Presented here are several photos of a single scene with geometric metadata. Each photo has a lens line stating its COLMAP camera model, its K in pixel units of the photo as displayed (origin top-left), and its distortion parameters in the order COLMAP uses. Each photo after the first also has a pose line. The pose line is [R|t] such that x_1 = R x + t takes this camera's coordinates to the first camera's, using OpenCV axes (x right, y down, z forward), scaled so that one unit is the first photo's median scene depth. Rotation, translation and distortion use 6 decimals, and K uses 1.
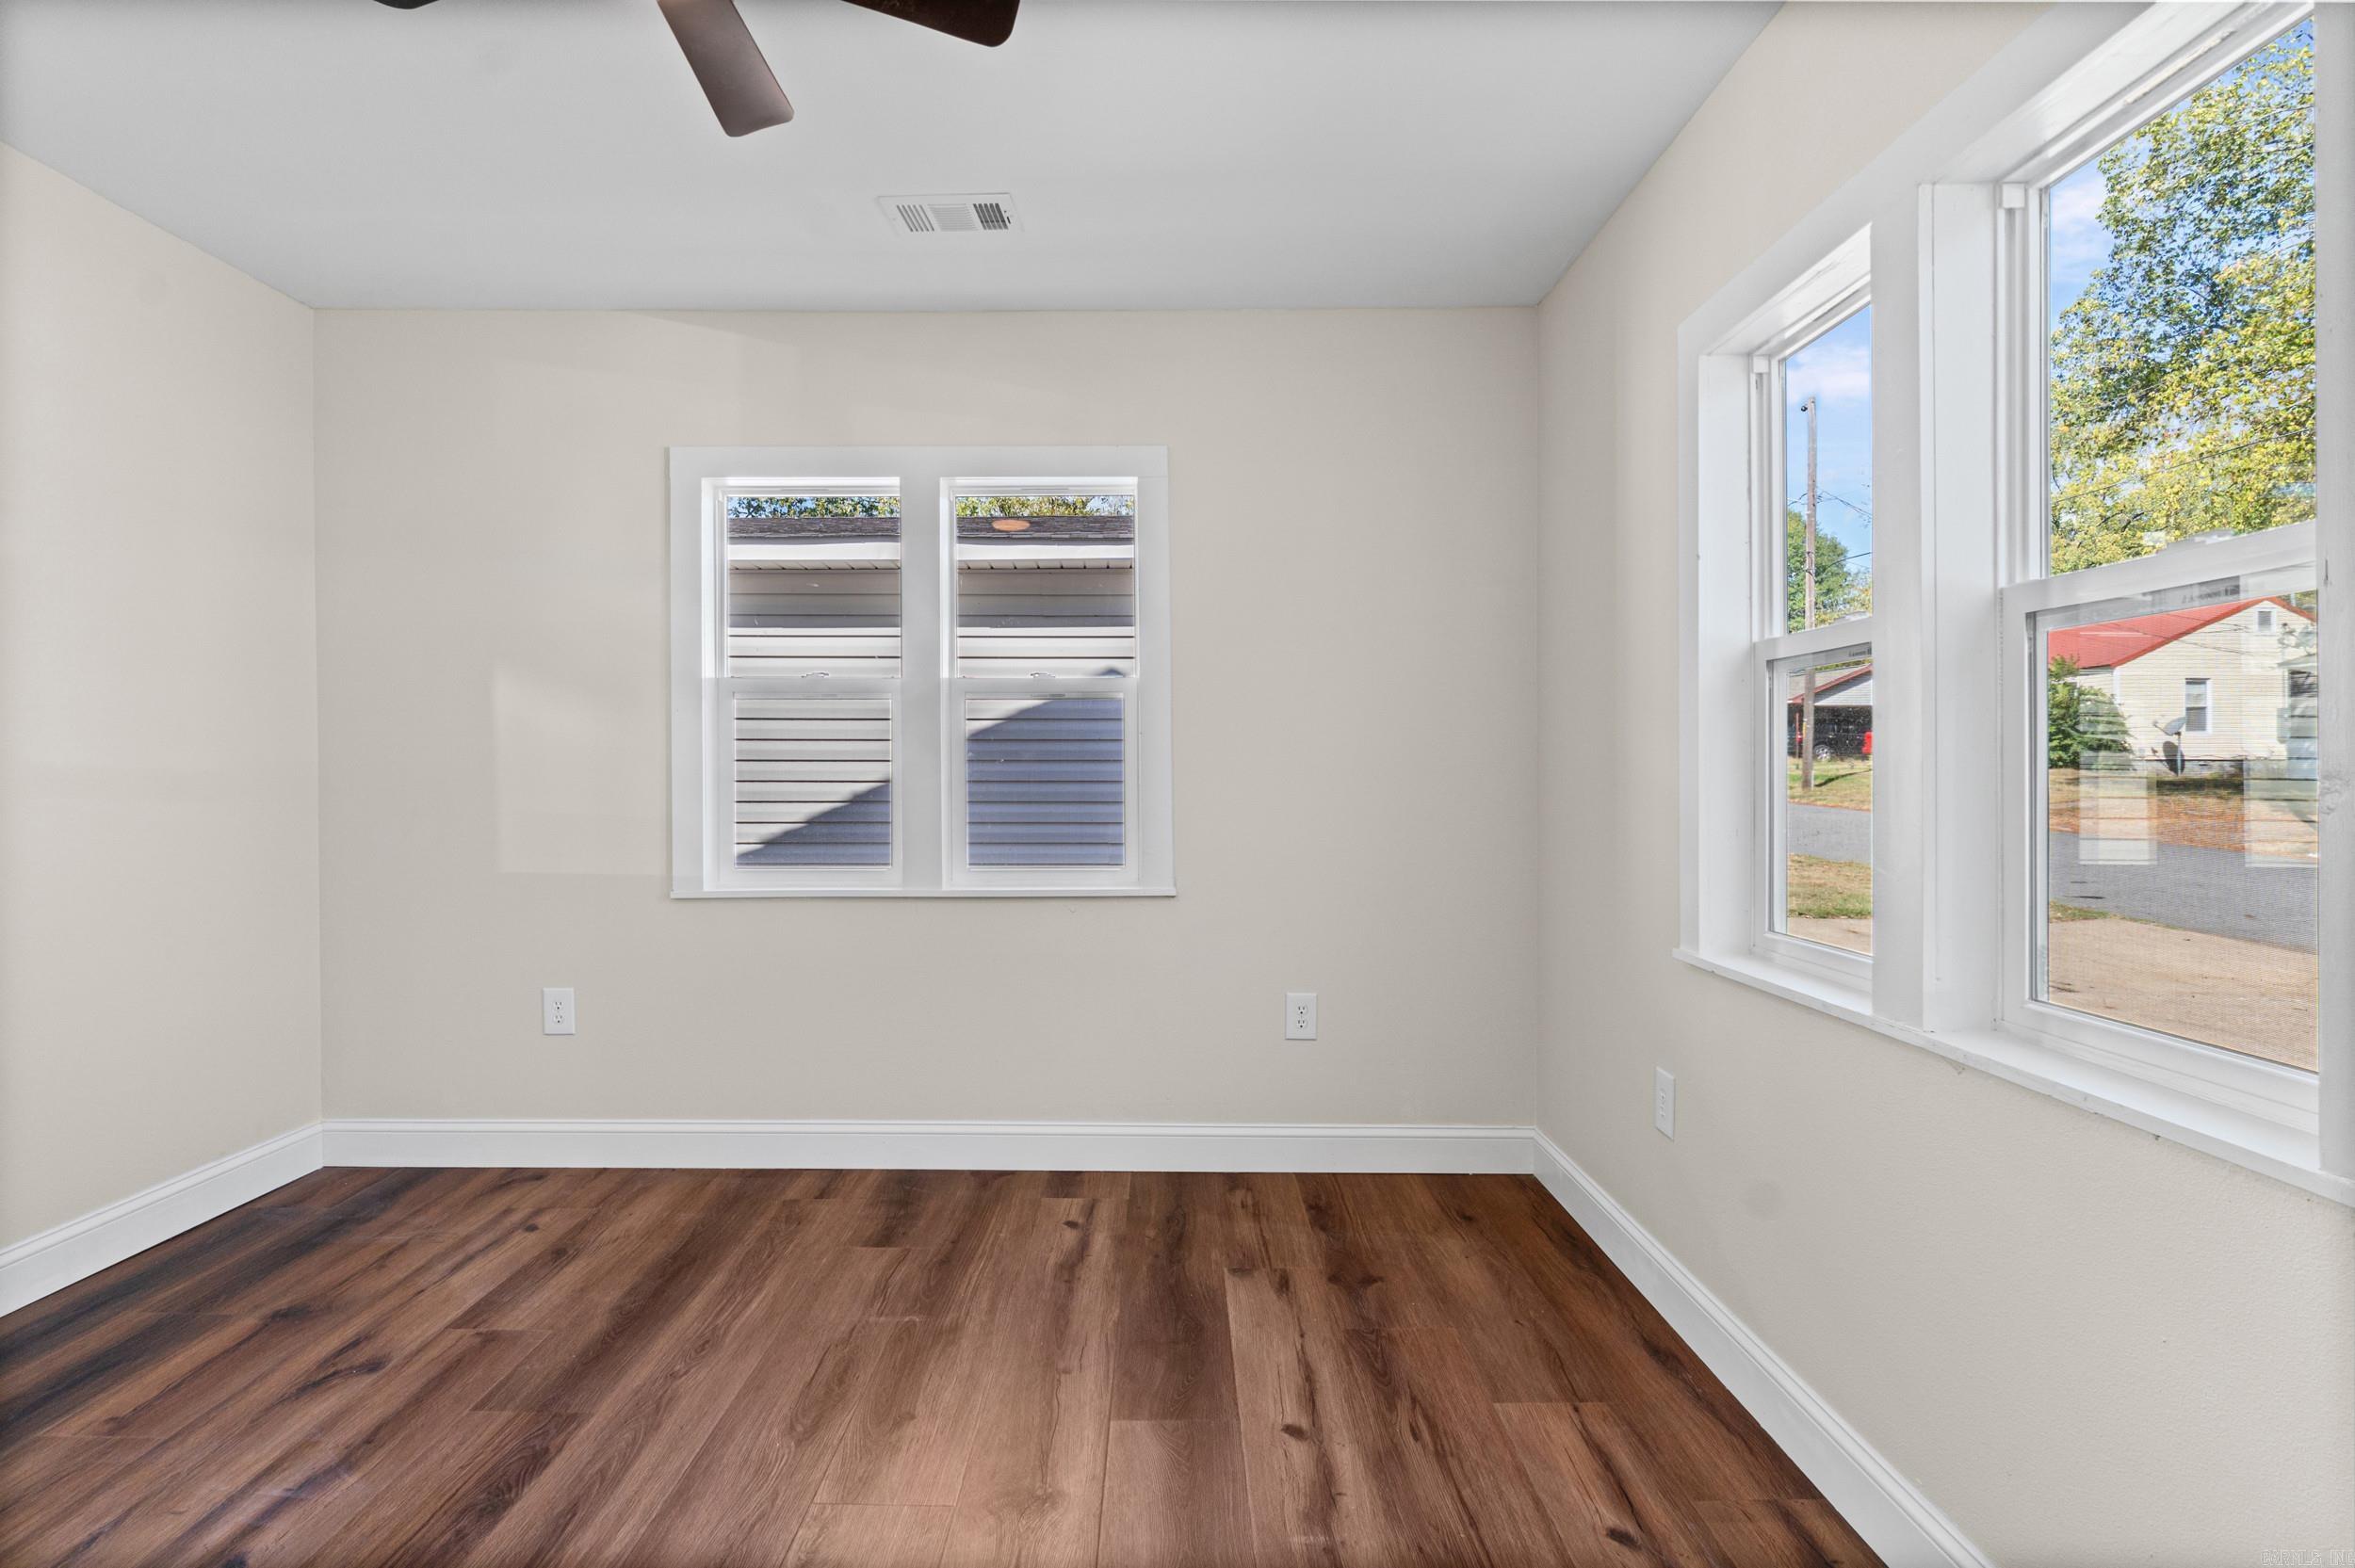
lens RADIAL K [[1210.4, 0, 1175.2], [0, 1210.4, 780.7], [0, 0, 1]] dist [0.003360, 0.001805]
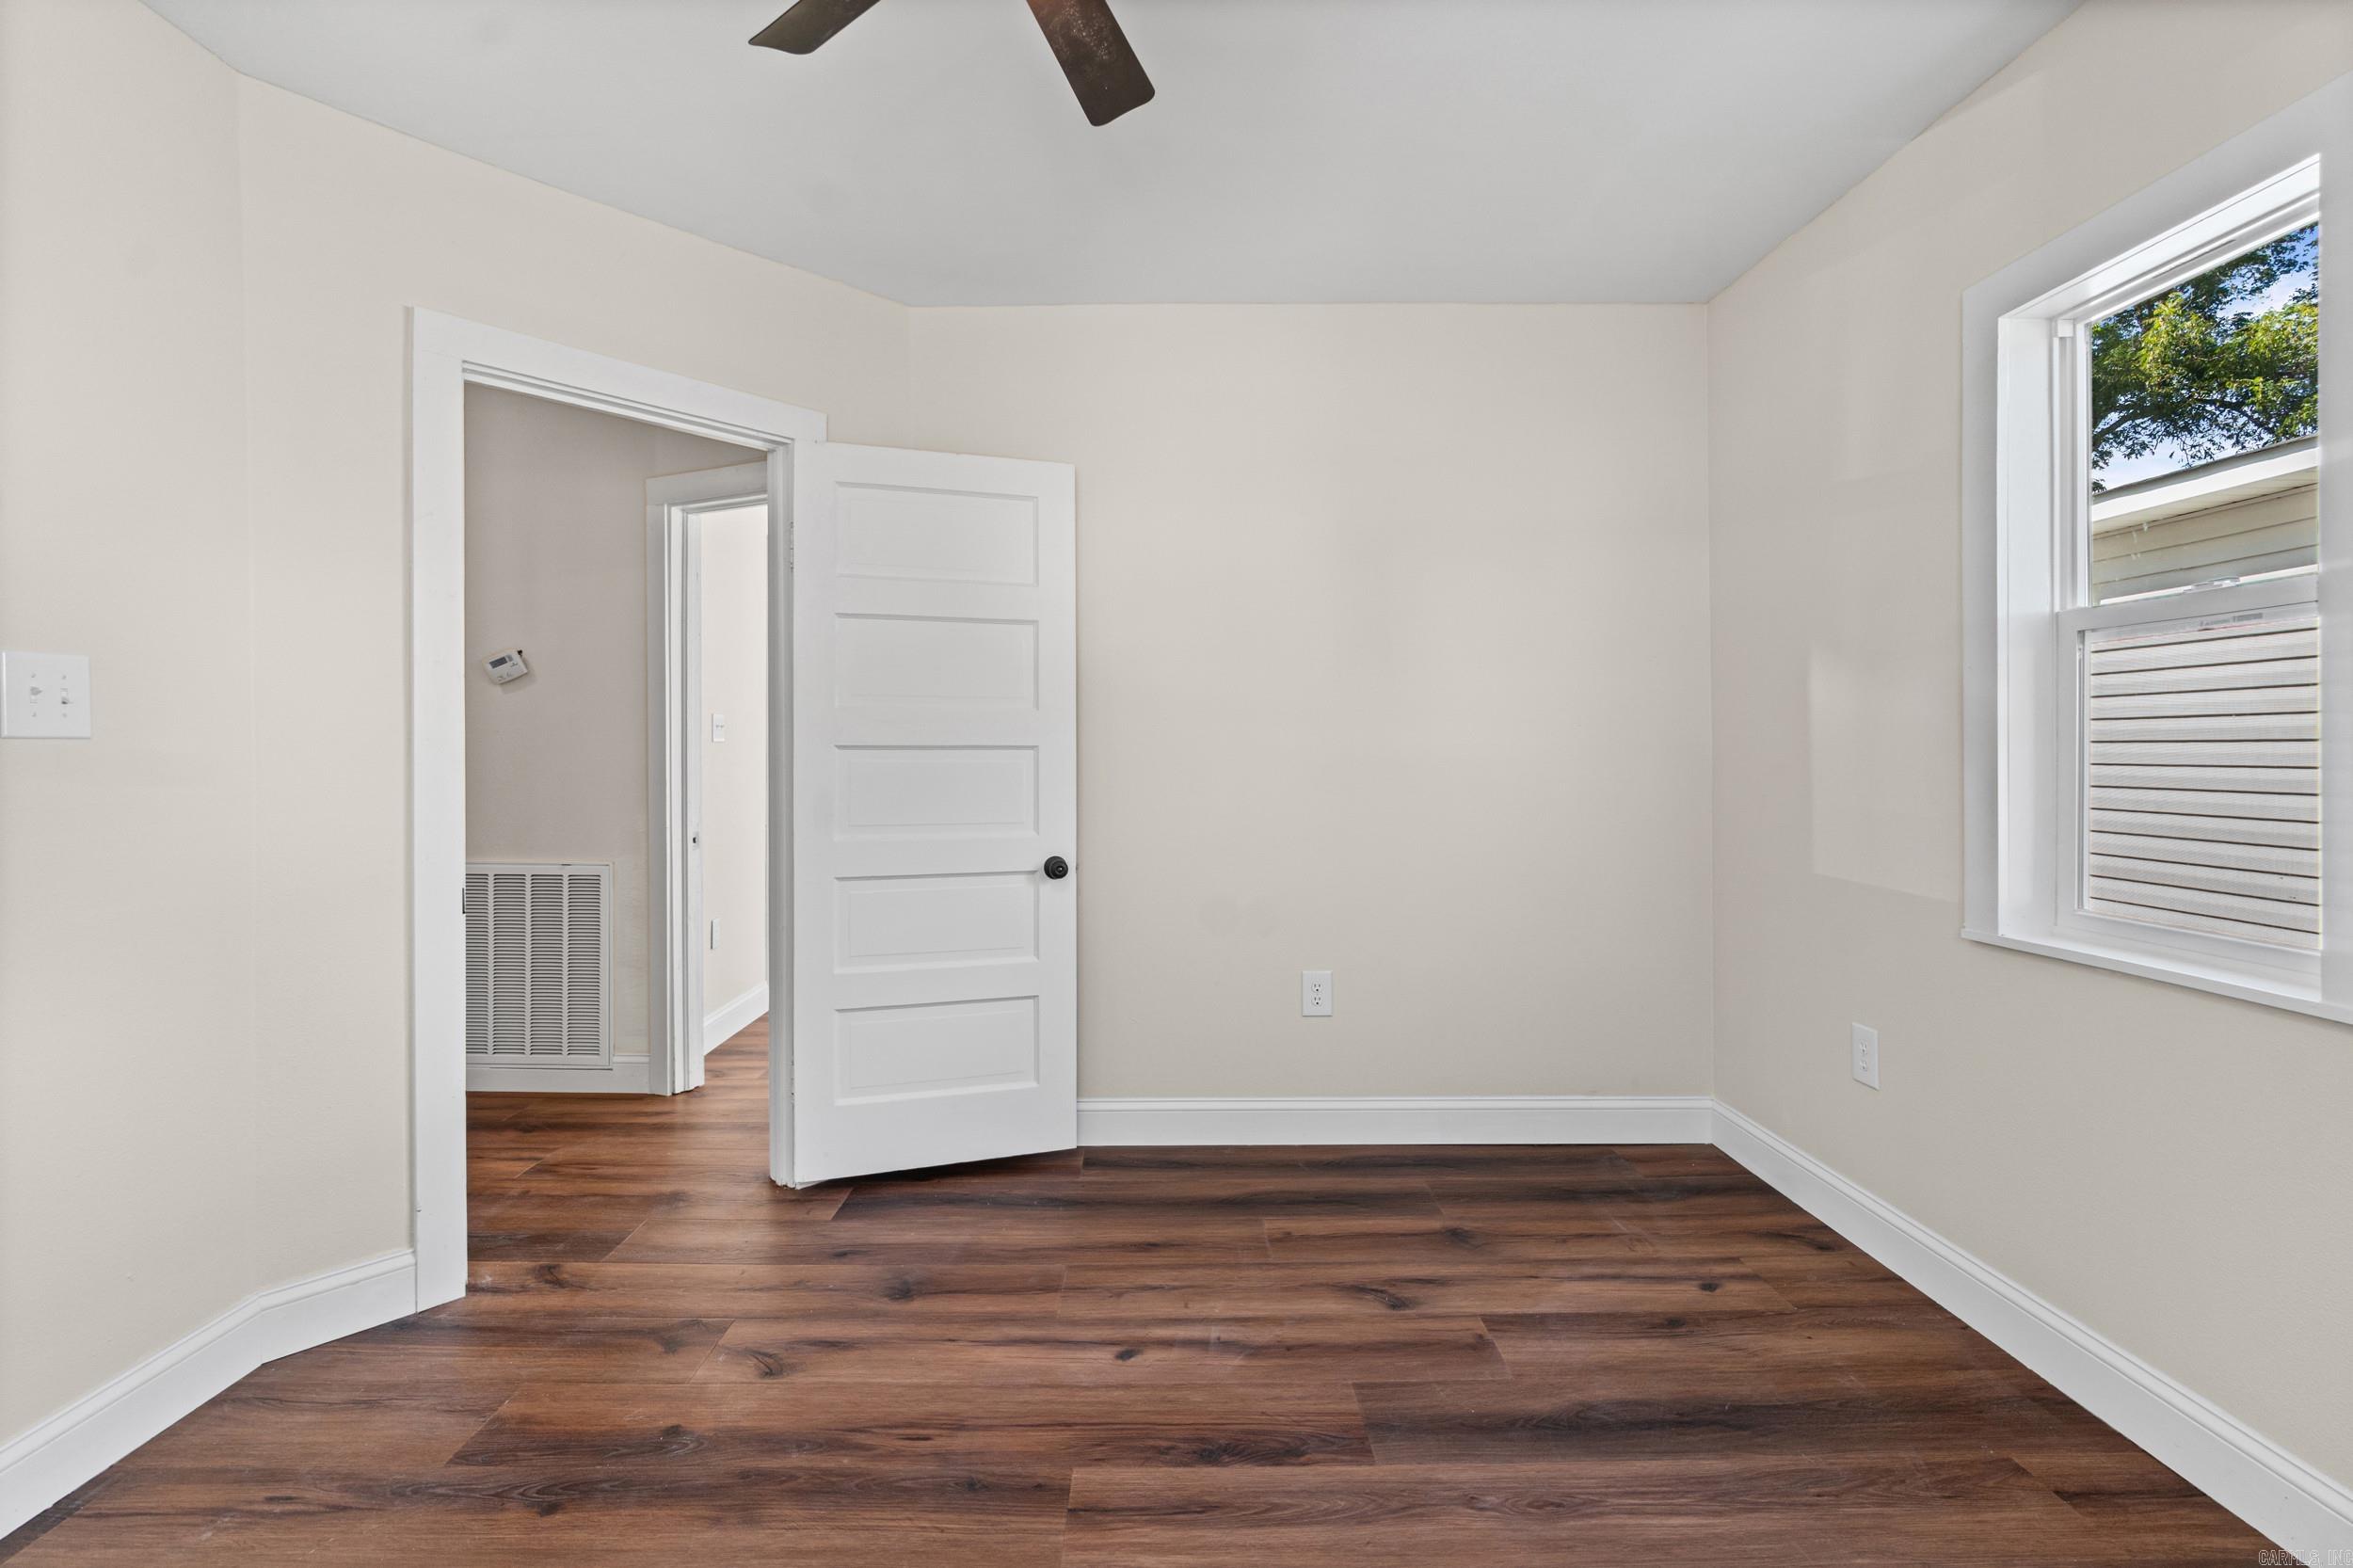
lens RADIAL K [[1087.9, 0, 1174.0], [0, 1087.9, 770.5], [0, 0, 1]] dist [-0.001481, 0.000254]
pose [[-0.017100, 0.012394, -0.999777, 0.283864], [0.000057, 0.999923, 0.012395, -0.010673], [0.999854, 0.000155, -0.017099, 0.724140]]
